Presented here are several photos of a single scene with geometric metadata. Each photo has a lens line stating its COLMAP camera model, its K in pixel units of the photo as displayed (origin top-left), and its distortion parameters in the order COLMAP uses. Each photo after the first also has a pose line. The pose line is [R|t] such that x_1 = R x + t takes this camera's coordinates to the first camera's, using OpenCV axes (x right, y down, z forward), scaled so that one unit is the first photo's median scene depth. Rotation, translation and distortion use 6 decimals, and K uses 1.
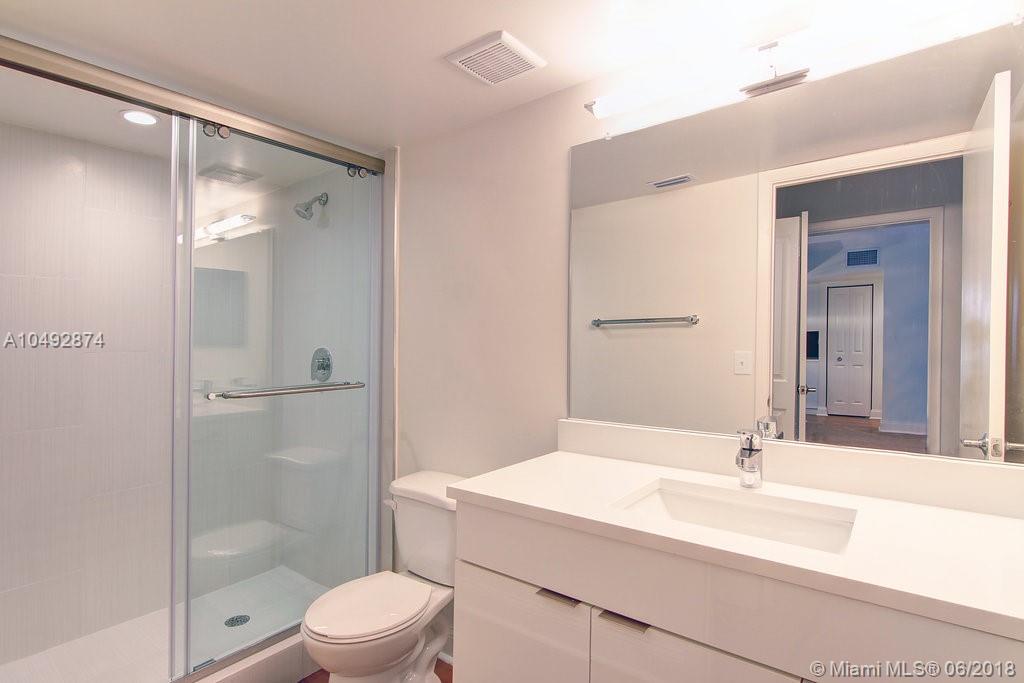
lens RADIAL K [[520.6, 0, 507.1], [0, 520.6, 333.9], [0, 0, 1]] dist [-0.000999, -0.000337]
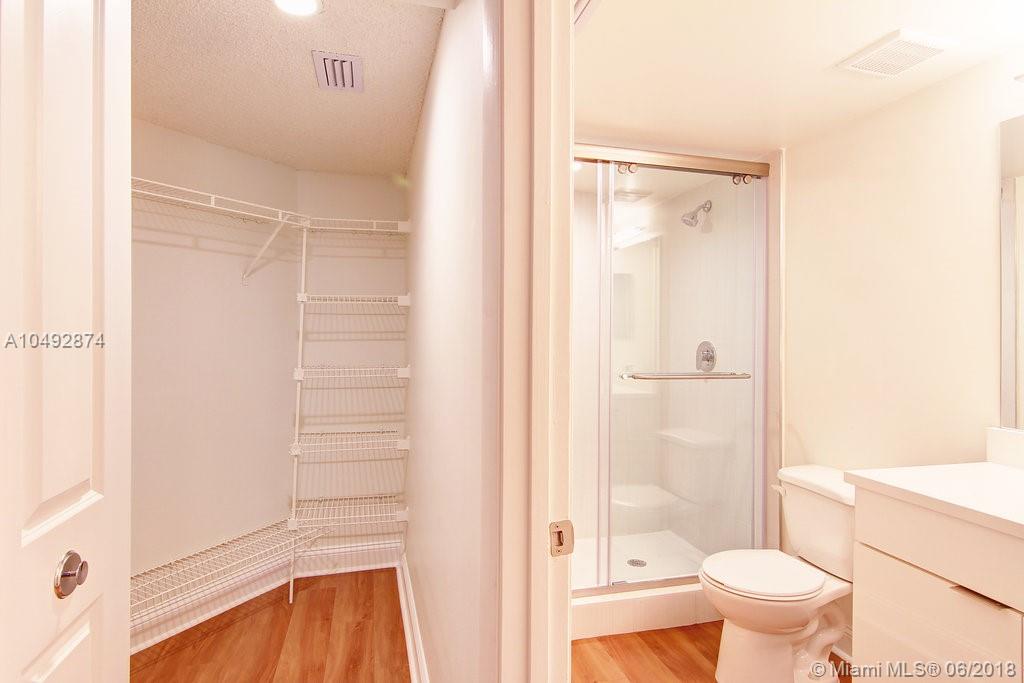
lens RADIAL K [[536.9, 0, 509.8], [0, 536.9, 321.7], [0, 0, 1]] dist [-0.002447, -0.001997]
pose [[0.793482, -0.007769, -0.608544, 0.006571], [0.000477, 0.999926, -0.012144, -0.000423], [0.608594, 0.009346, 0.793427, -0.180038]]
